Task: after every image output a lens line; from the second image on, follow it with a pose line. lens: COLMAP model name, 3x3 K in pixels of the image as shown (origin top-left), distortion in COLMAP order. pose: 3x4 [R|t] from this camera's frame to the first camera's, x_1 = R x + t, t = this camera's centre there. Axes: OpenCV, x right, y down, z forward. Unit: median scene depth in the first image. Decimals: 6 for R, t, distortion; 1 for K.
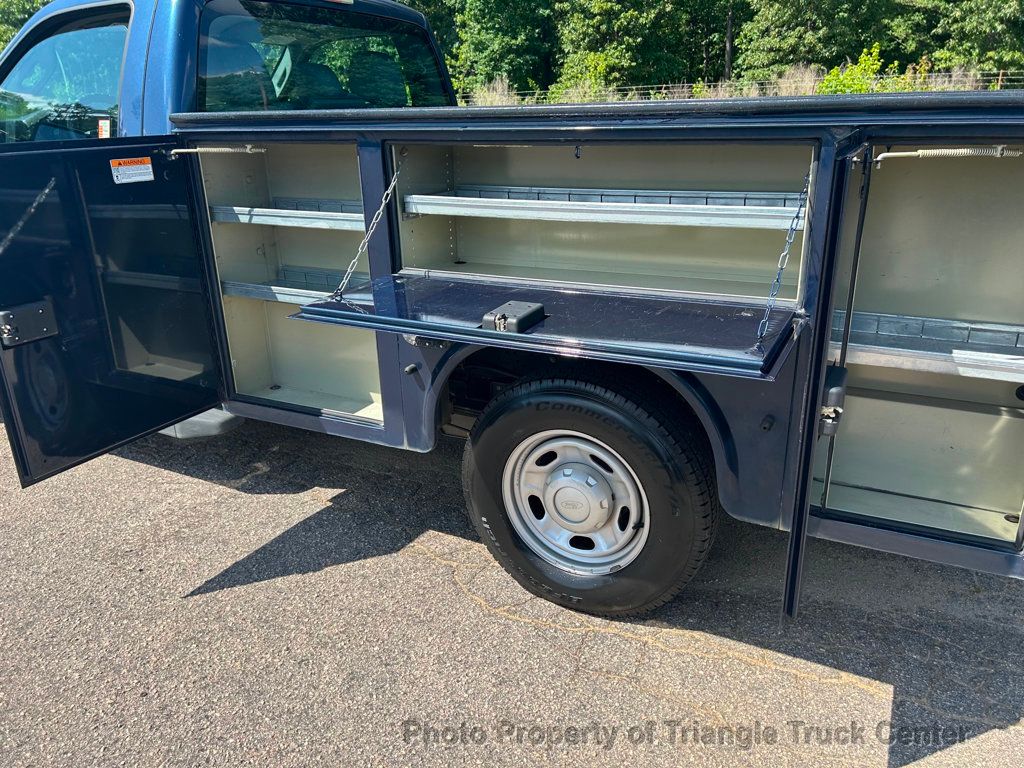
lens RADIAL K [[779.7, 0, 513.8], [0, 779.7, 379.2], [0, 0, 1]] dist [0.041108, -0.049095]
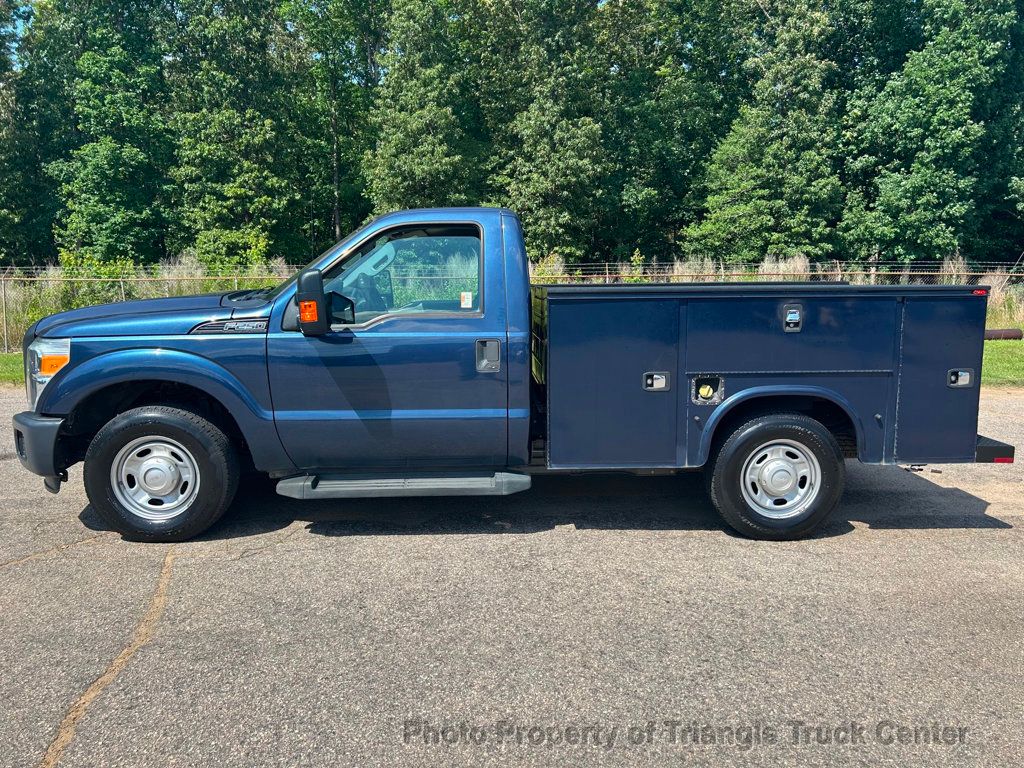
lens RADIAL K [[779.7, 0, 510.0], [0, 779.7, 382.3], [0, 0, 1]] dist [0.041108, -0.049095]
pose [[0.857001, -0.049353, 0.512946, -0.128881], [0.153276, 0.974764, -0.162298, 0.011964], [-0.491992, 0.217712, 0.842939, -0.031657]]
